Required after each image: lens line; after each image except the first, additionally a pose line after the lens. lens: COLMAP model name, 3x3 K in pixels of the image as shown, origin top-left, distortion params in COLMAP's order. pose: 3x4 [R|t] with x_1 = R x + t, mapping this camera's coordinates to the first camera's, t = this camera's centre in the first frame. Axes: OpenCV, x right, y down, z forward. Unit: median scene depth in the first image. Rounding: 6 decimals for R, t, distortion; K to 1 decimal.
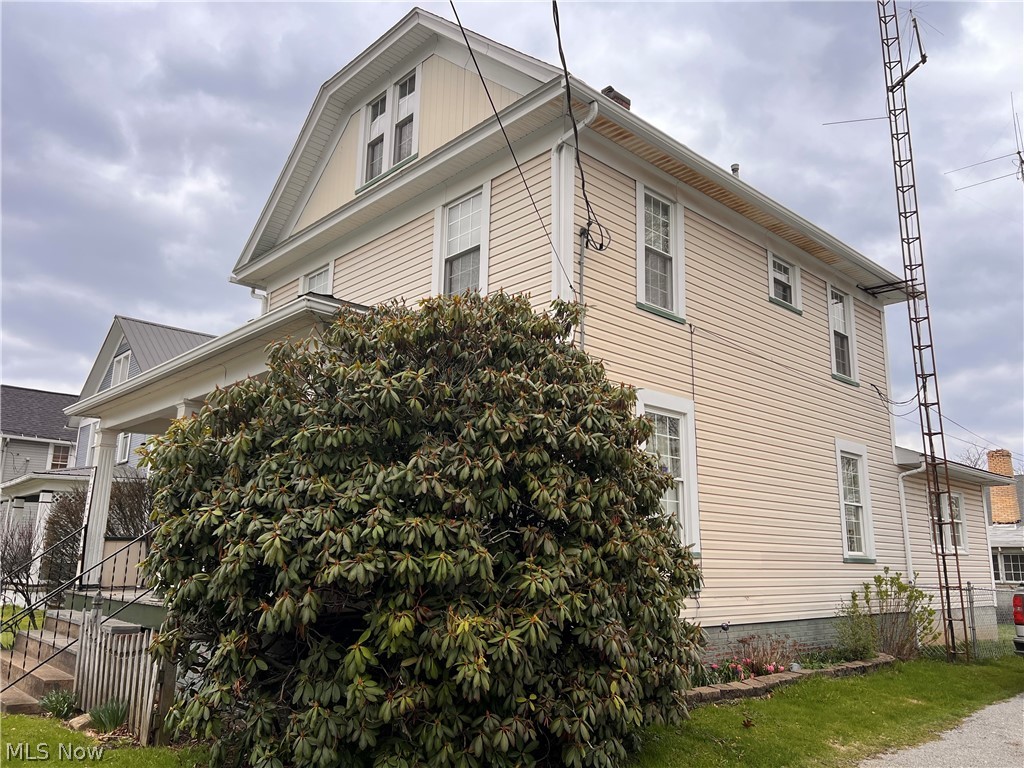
lens RADIAL K [[771.4, 0, 512.0], [0, 771.4, 384.0], [0, 0, 1]] dist [0.060997, -0.074127]
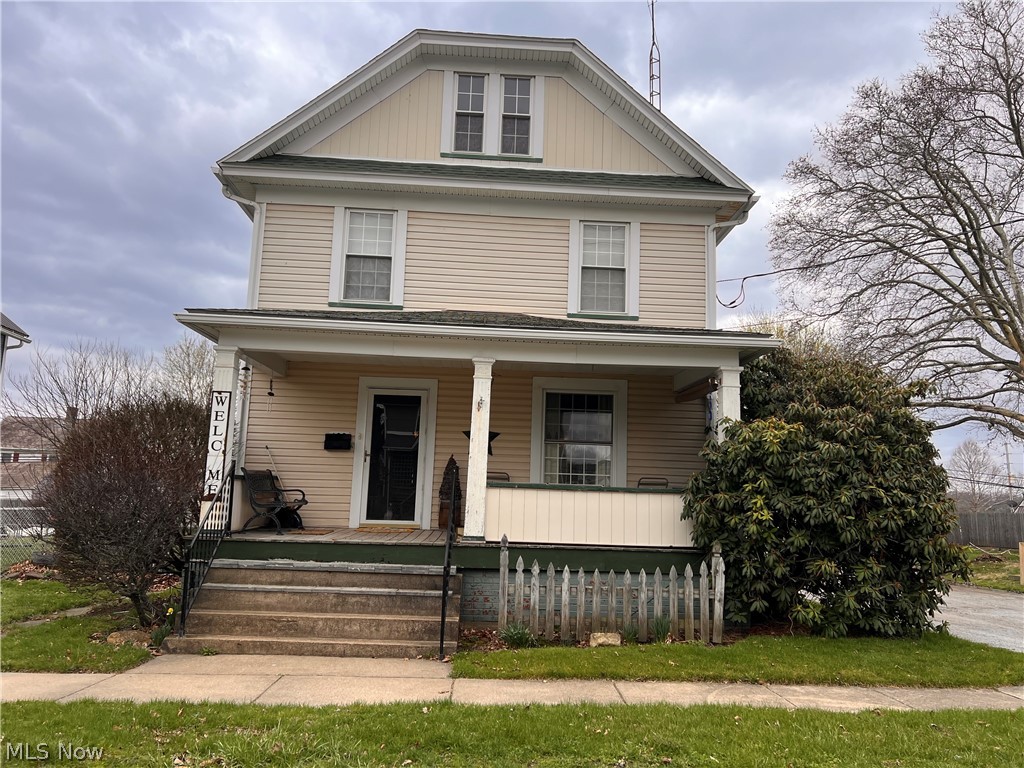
lens RADIAL K [[766.0, 0, 523.2], [0, 766.0, 391.4], [0, 0, 1]] dist [0.041103, -0.058296]
pose [[0.643398, 0.116634, 0.756595, -0.910144], [-0.187516, 0.982229, 0.008045, 0.038034], [-0.742211, -0.147050, 0.653834, 0.207951]]
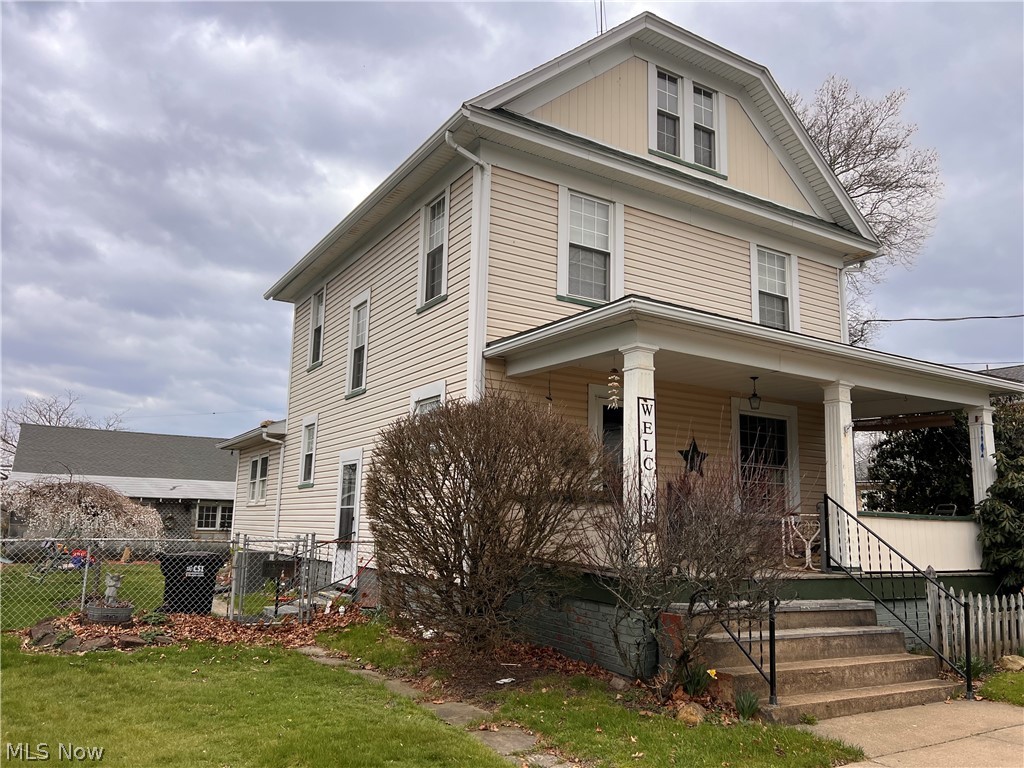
lens RADIAL K [[771.4, 0, 512.0], [0, 771.4, 384.0], [0, 0, 1]] dist [0.060997, -0.074127]
pose [[0.205758, 0.164831, 0.964621, -1.170896], [-0.236478, 0.964875, -0.114433, 0.193181], [-0.949601, -0.204566, 0.237509, 0.910151]]
